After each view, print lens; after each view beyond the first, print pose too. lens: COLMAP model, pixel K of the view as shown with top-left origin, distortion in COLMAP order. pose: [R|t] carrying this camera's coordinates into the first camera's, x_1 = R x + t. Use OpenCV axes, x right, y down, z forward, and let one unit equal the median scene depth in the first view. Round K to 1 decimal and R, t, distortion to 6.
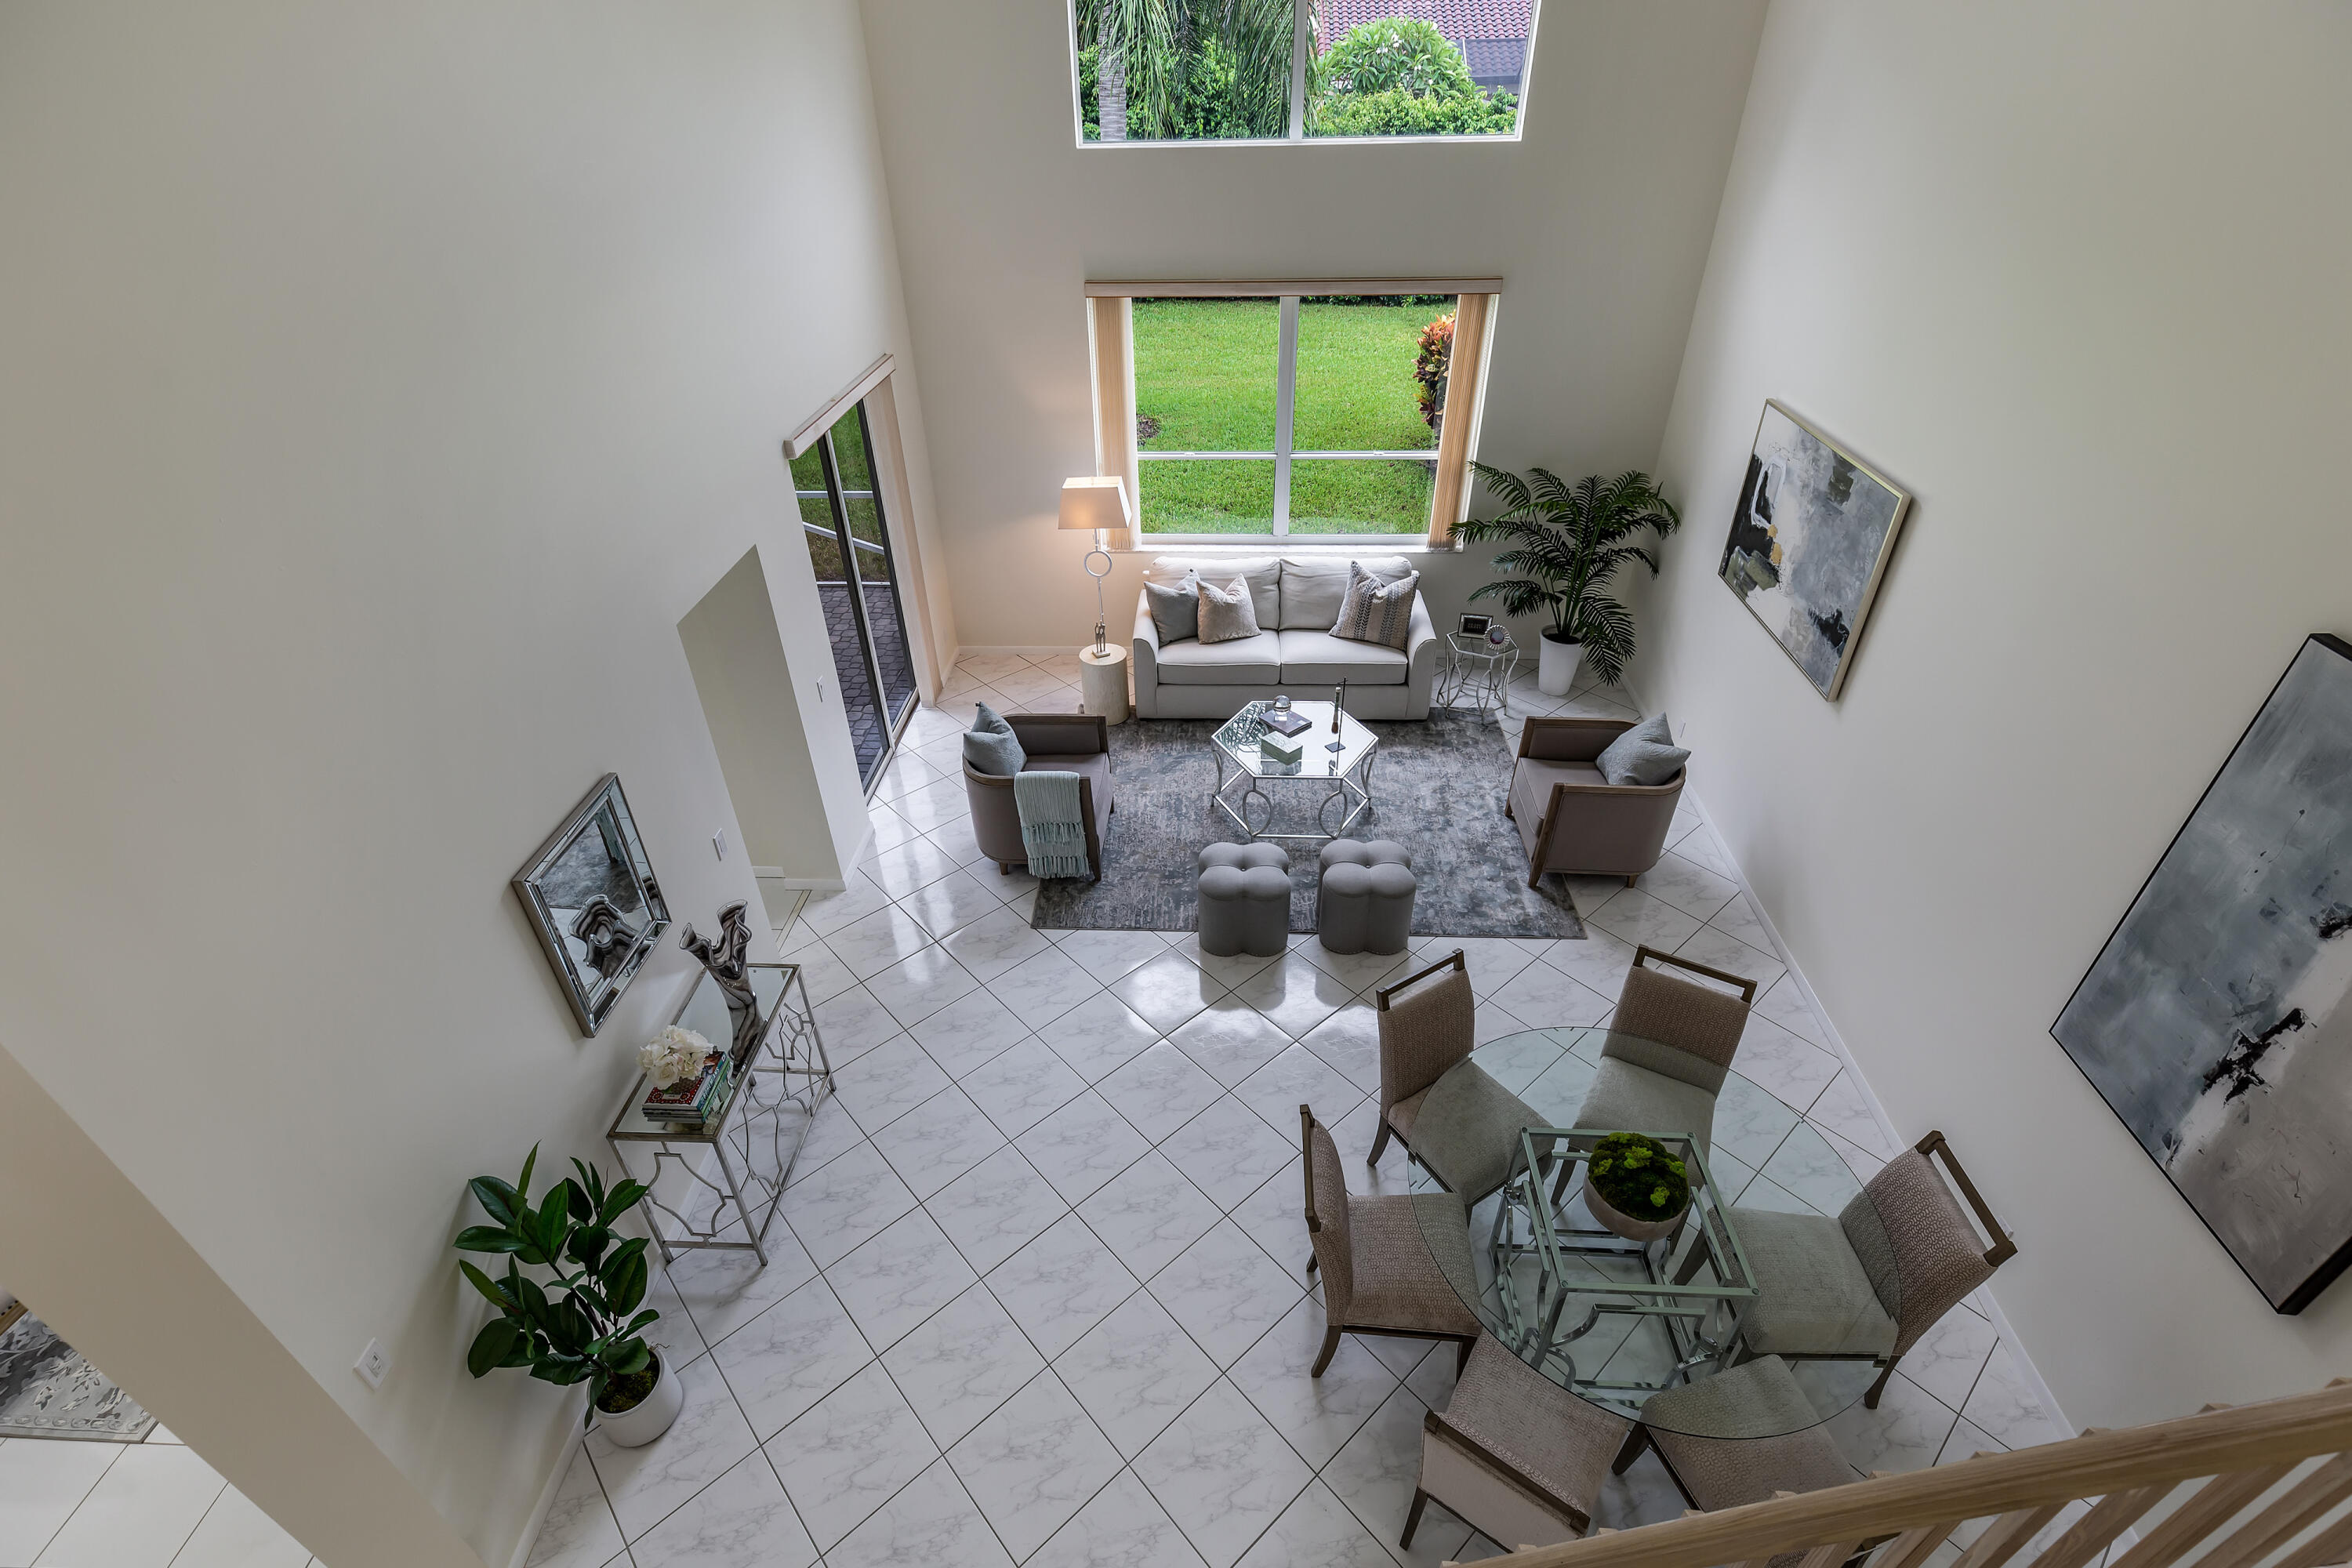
lens RADIAL K [[1084.2, 0, 1169.5], [0, 1084.2, 794.9], [0, 0, 1]] dist [0.008494, -0.000258]
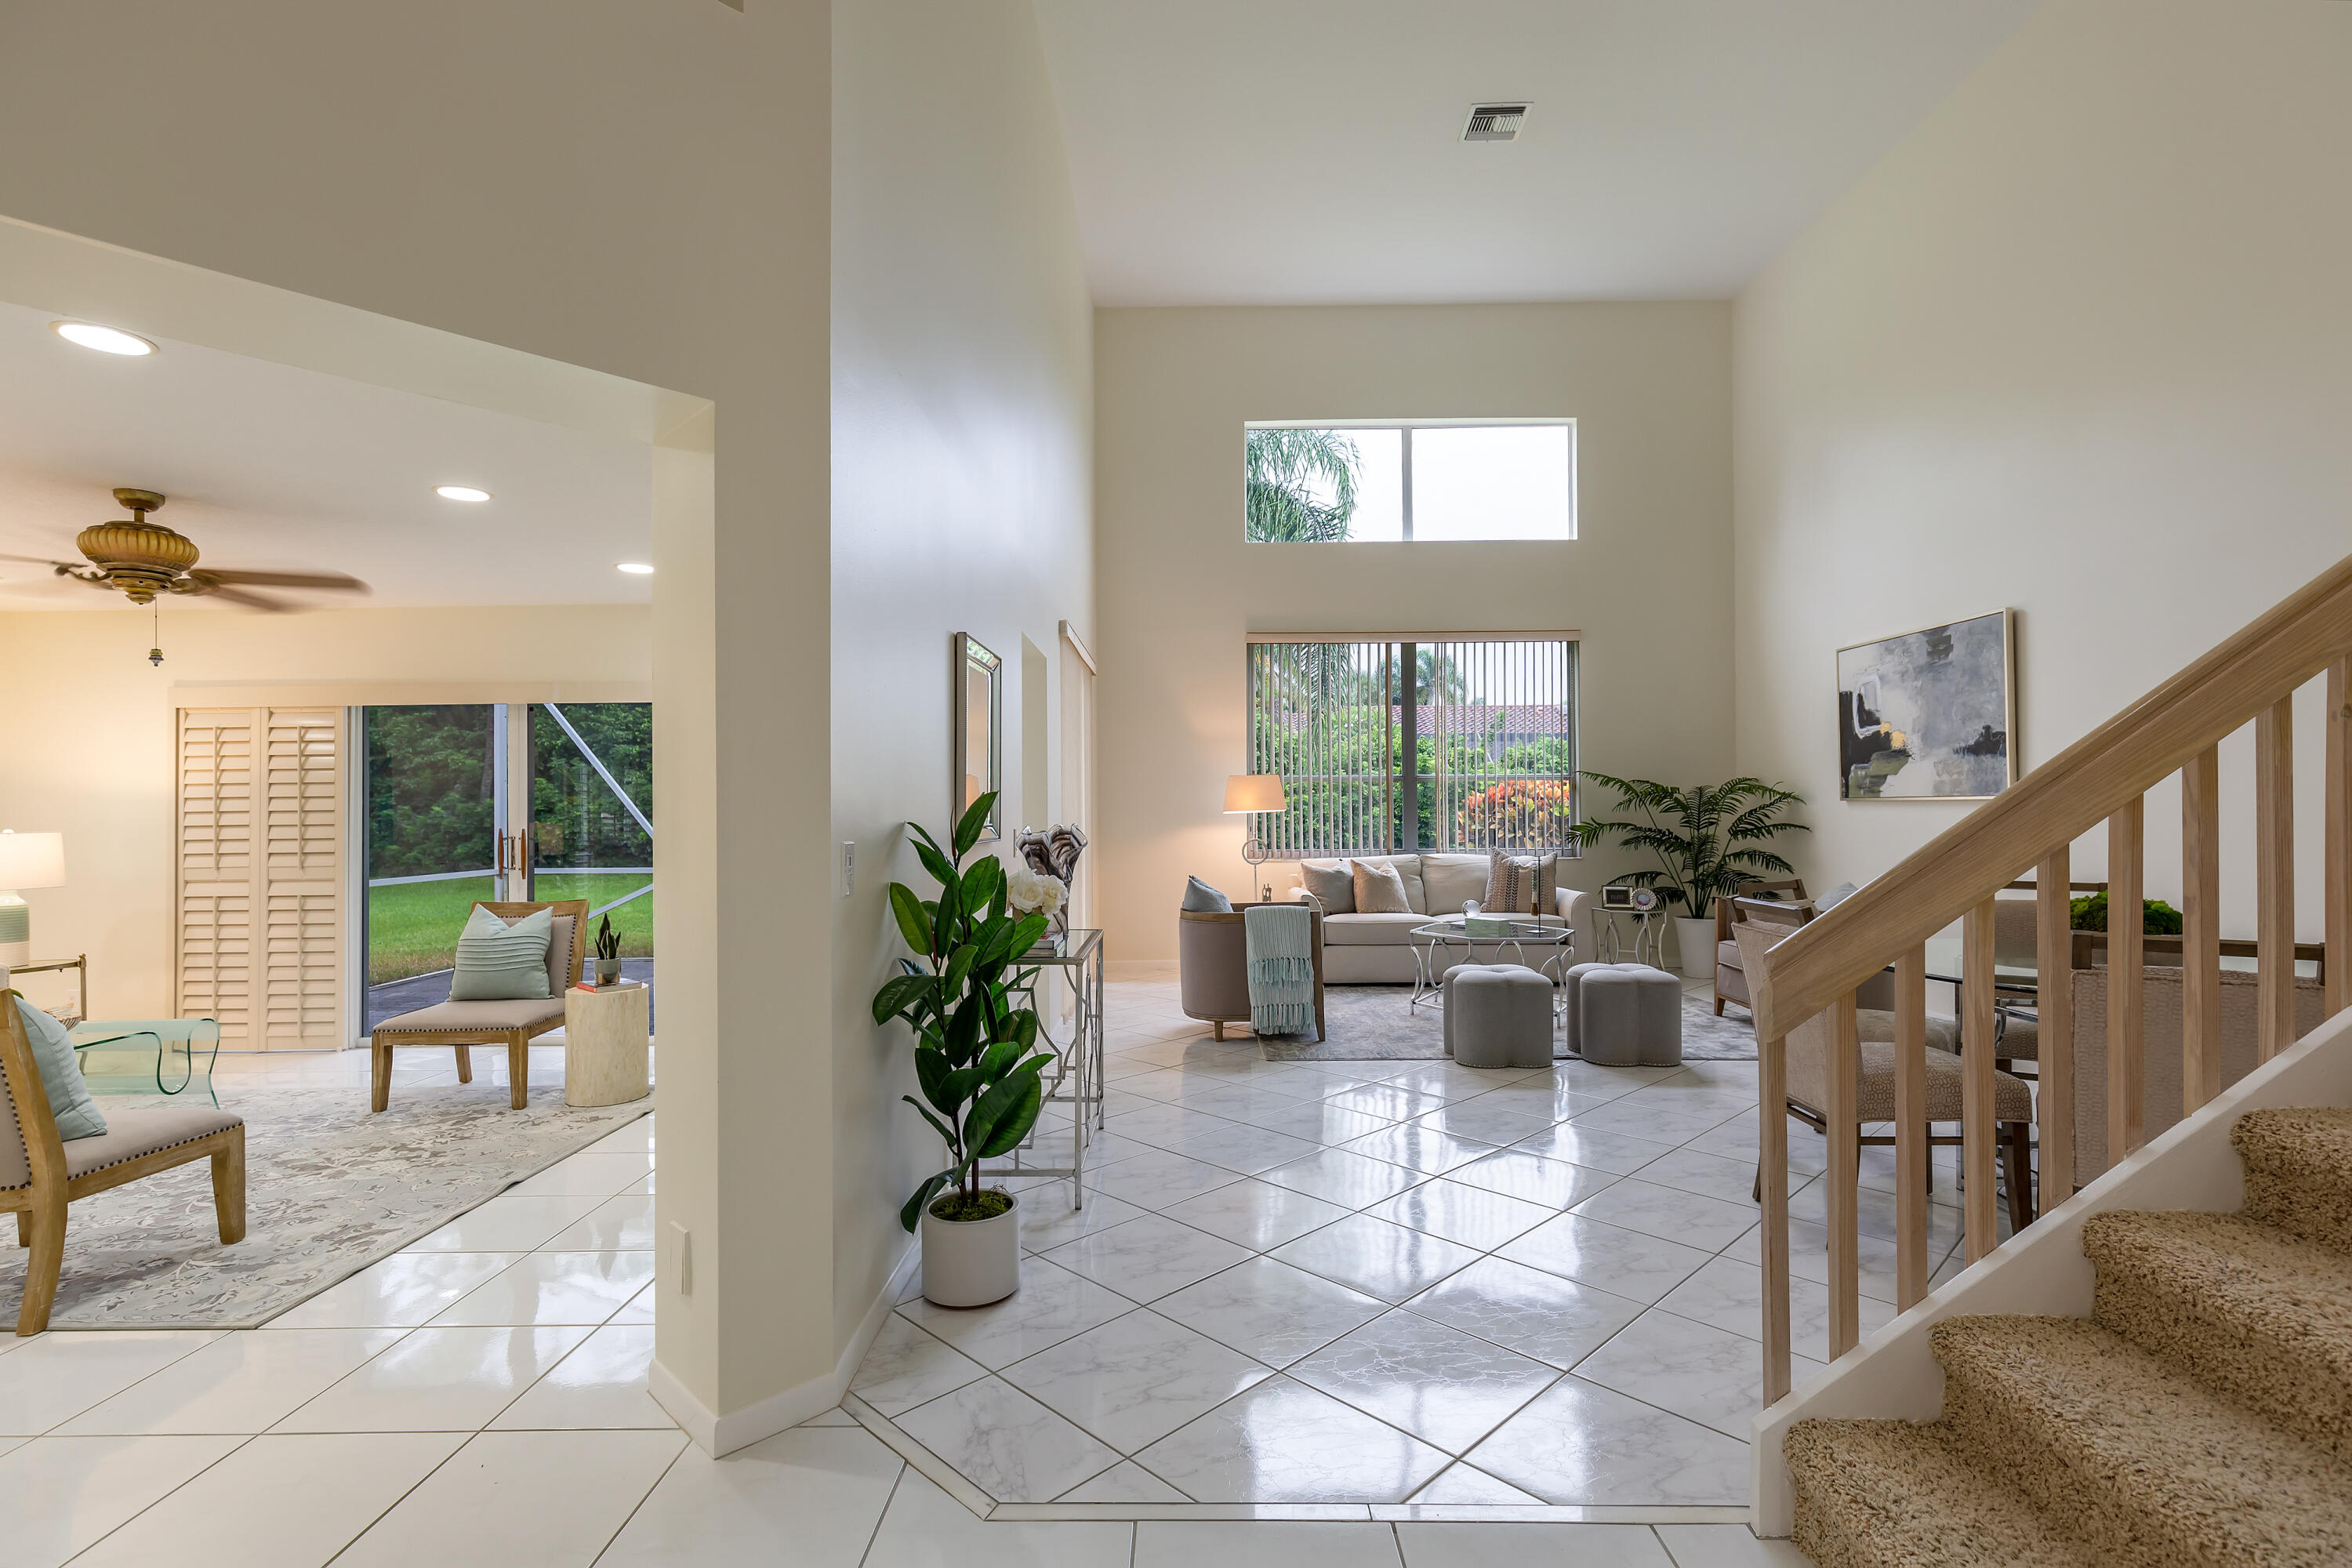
lens RADIAL K [[1084.2, 0, 1169.5], [0, 1084.2, 794.9], [0, 0, 1]] dist [0.008494, -0.000258]
pose [[0.999204, 0.013306, 0.037609, -0.283879], [0.011101, 0.812757, -0.582497, 0.542825], [-0.038318, 0.582451, 0.811962, 0.139548]]
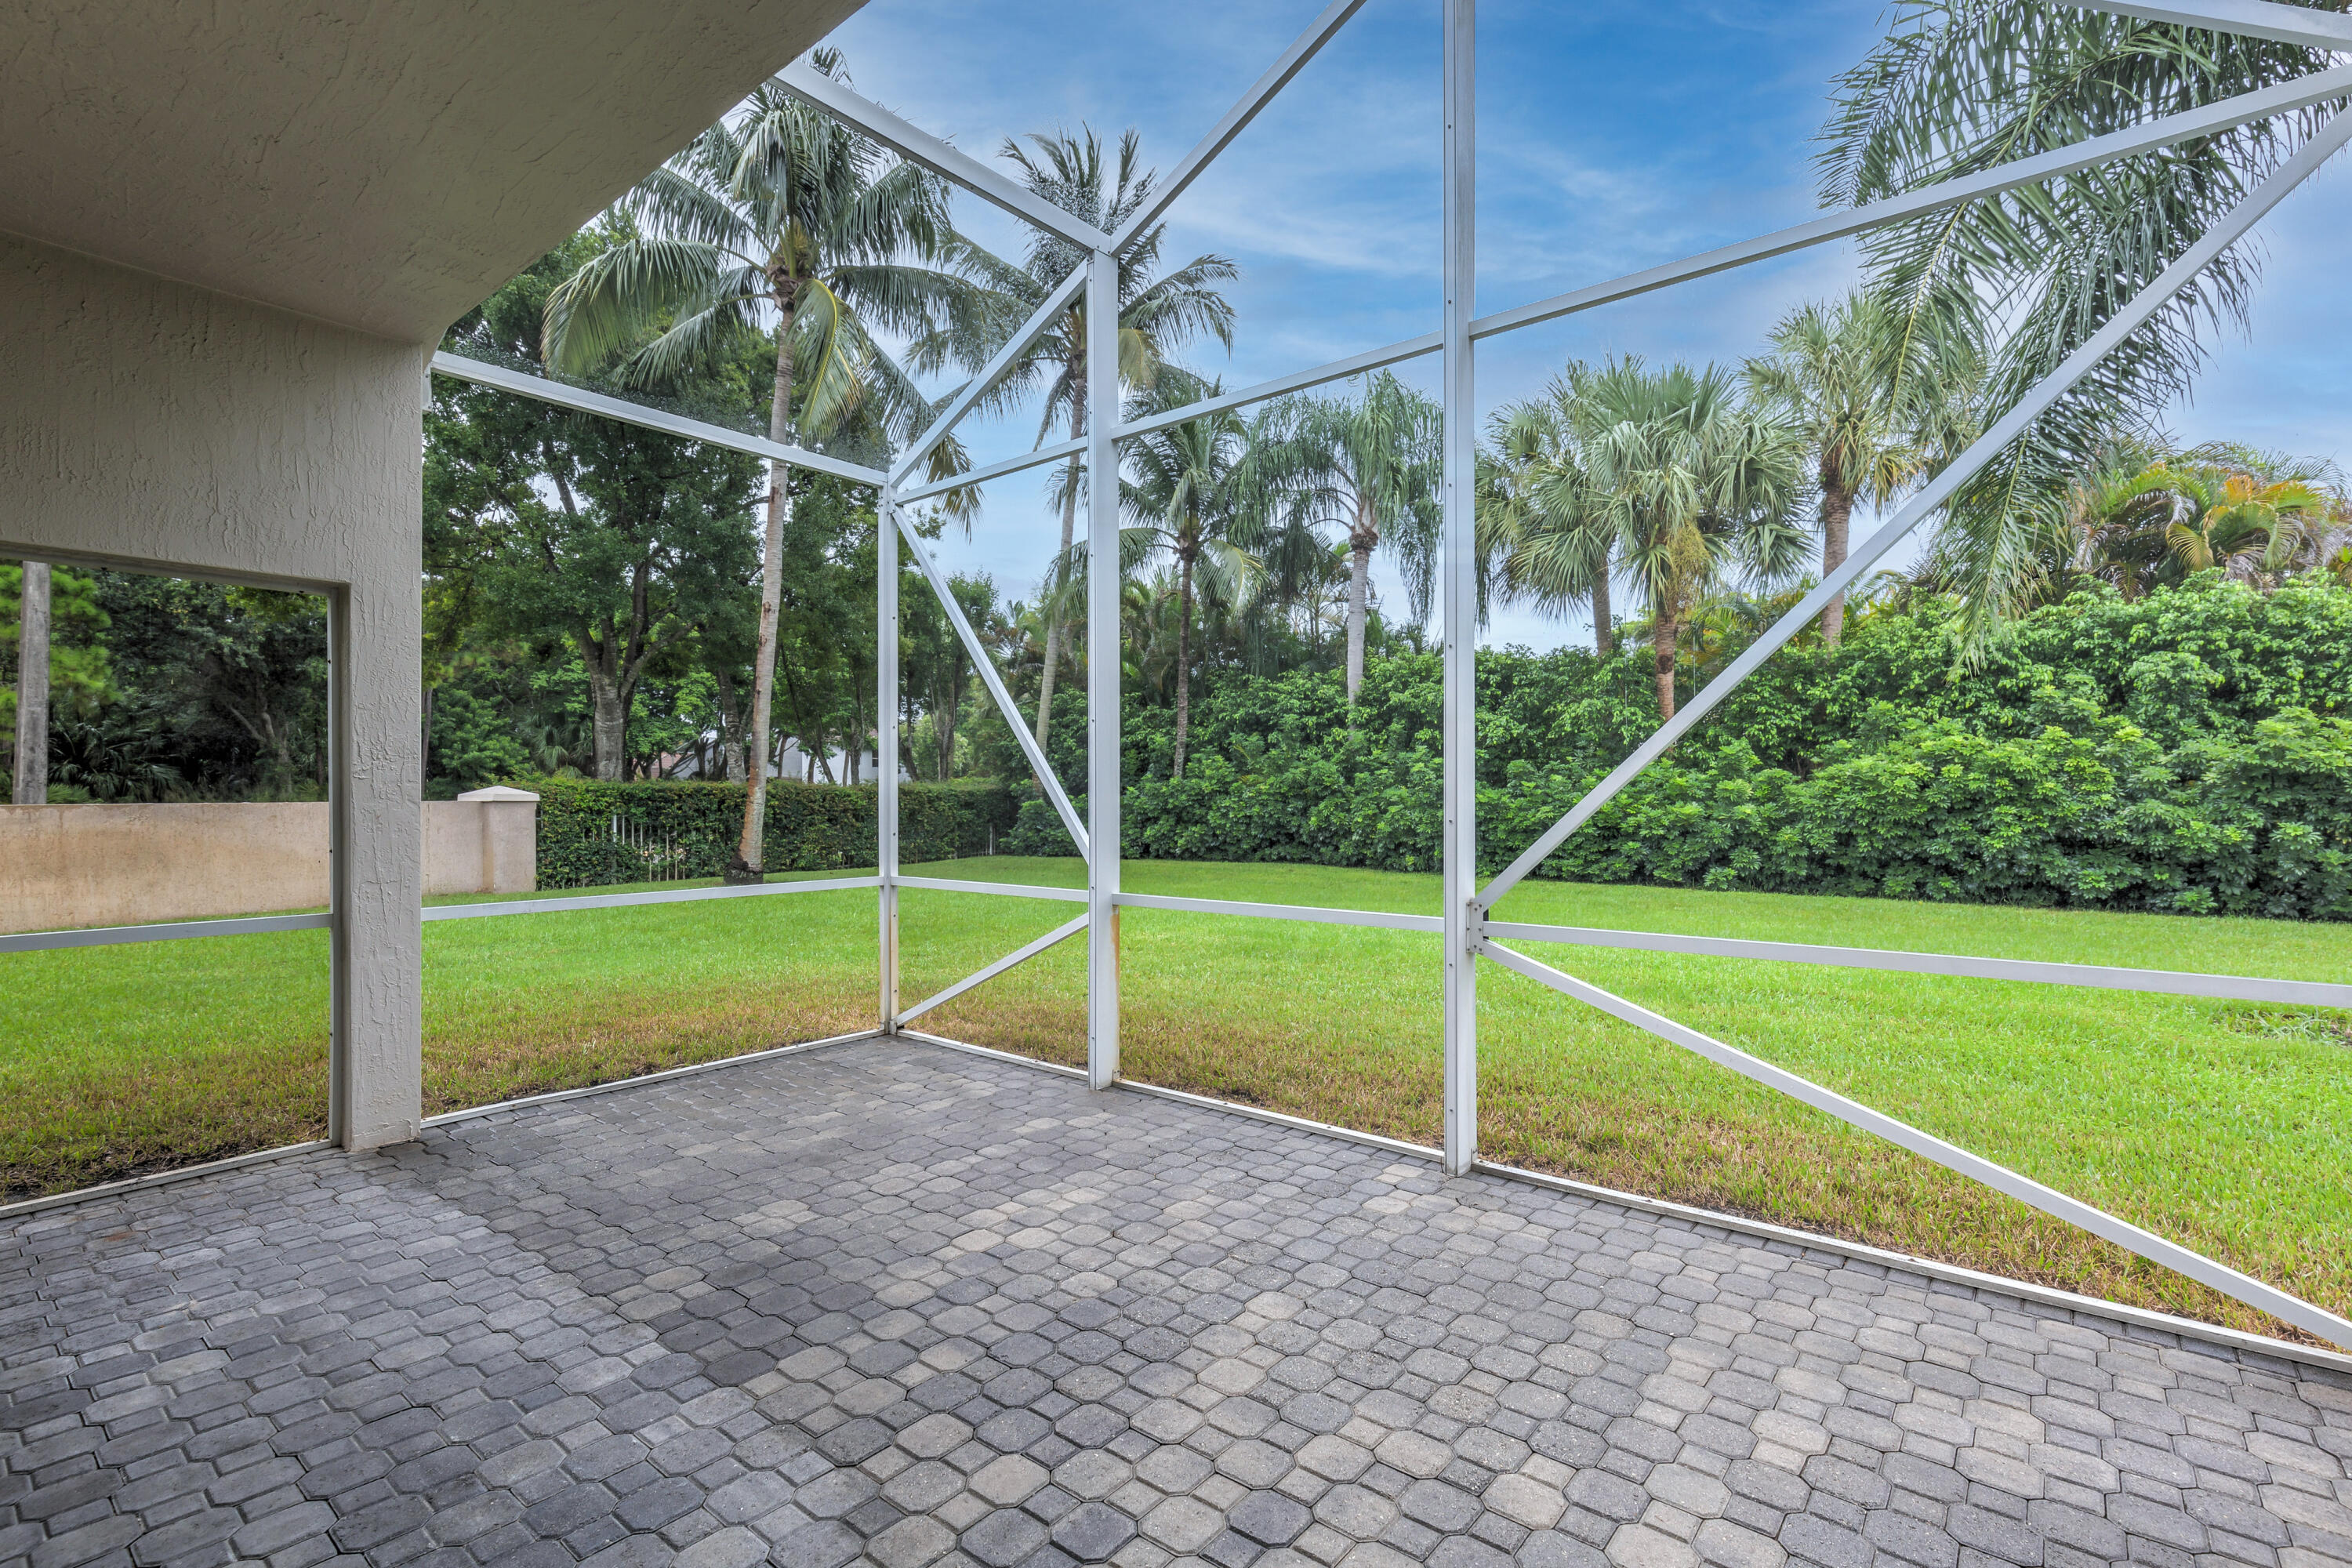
lens RADIAL K [[1058.4, 0, 1177.9], [0, 1058.4, 794.5], [0, 0, 1]] dist [0.003564, 0.000040]
pose [[0.811965, 0.018276, -0.583419, -0.534988], [-0.348083, 0.817504, -0.458830, -0.190769], [0.468562, 0.575633, 0.670147, 1.237782]]
